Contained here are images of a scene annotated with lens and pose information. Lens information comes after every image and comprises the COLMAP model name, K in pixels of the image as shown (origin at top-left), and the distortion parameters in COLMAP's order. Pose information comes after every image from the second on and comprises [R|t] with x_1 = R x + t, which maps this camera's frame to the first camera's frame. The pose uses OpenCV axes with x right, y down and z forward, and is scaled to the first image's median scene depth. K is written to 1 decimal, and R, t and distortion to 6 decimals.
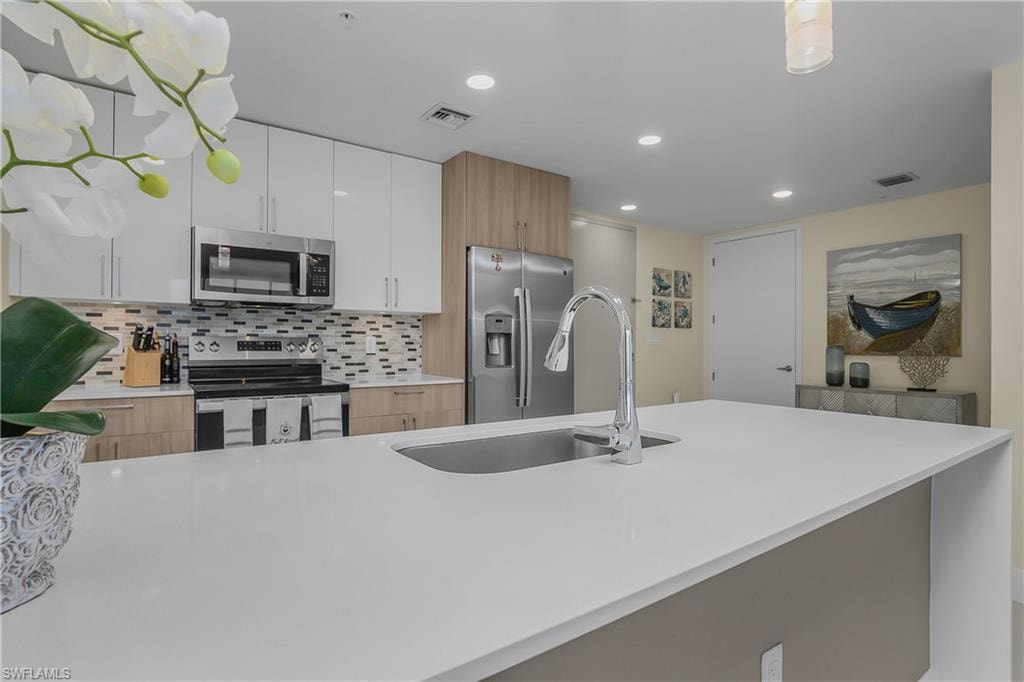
lens RADIAL K [[517.4, 0, 511.6], [0, 517.4, 340.2], [0, 0, 1]] dist [-0.026872, -0.000283]
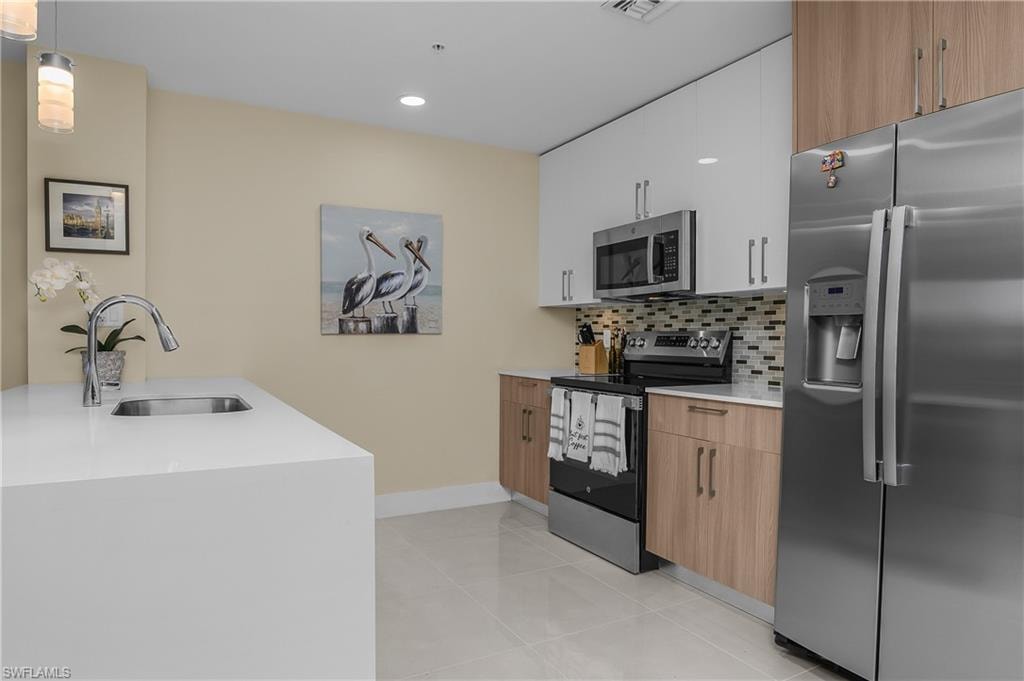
lens RADIAL K [[628.8, 0, 503.6], [0, 628.8, 347.9], [0, 0, 1]] dist [-0.015308, -0.006603]
pose [[-0.135708, 0.010329, -0.990695, 0.602232], [-0.000799, 0.999944, 0.010534, 0.010604], [0.990749, 0.002221, -0.135692, 0.778870]]
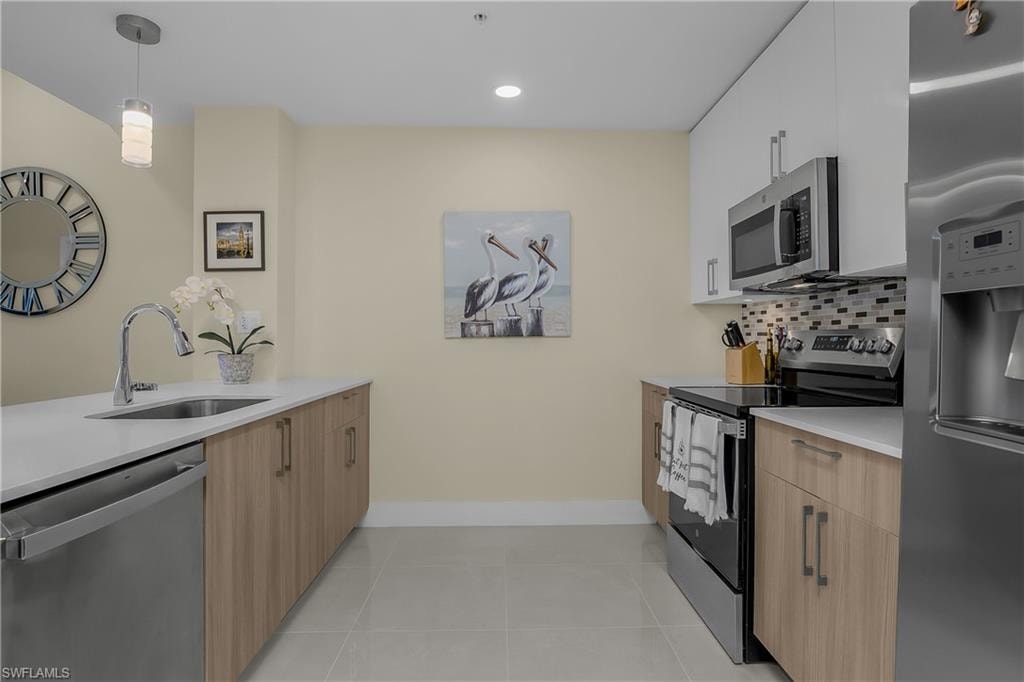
lens RADIAL K [[550.0, 0, 513.0], [0, 550.0, 337.8], [0, 0, 1]] dist [-0.021248, 0.003577]
pose [[-0.571943, -0.007263, -0.820261, 0.305353], [0.003719, 0.999928, -0.011447, 0.009801], [0.820285, -0.009598, -0.571874, 0.971508]]
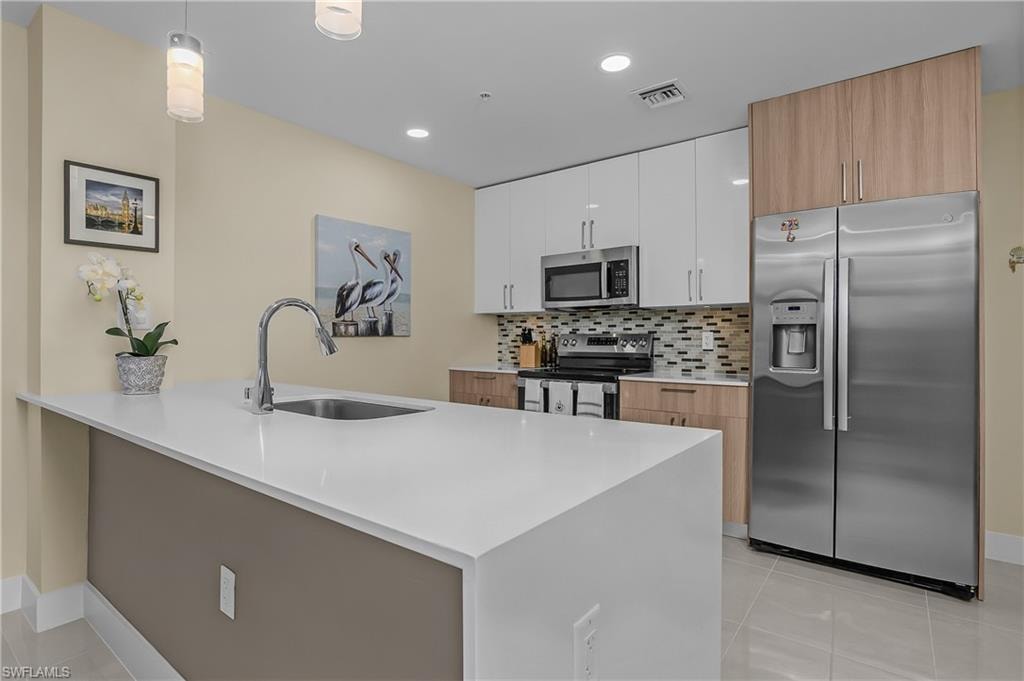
lens RADIAL K [[517.4, 0, 507.3], [0, 517.4, 341.6], [0, 0, 1]] dist [-0.026872, -0.000283]
pose [[0.279262, 0.000786, -0.960215, 0.575401], [0.005038, 0.999985, 0.002283, 0.007077], [0.960202, -0.005475, 0.279254, 0.398330]]
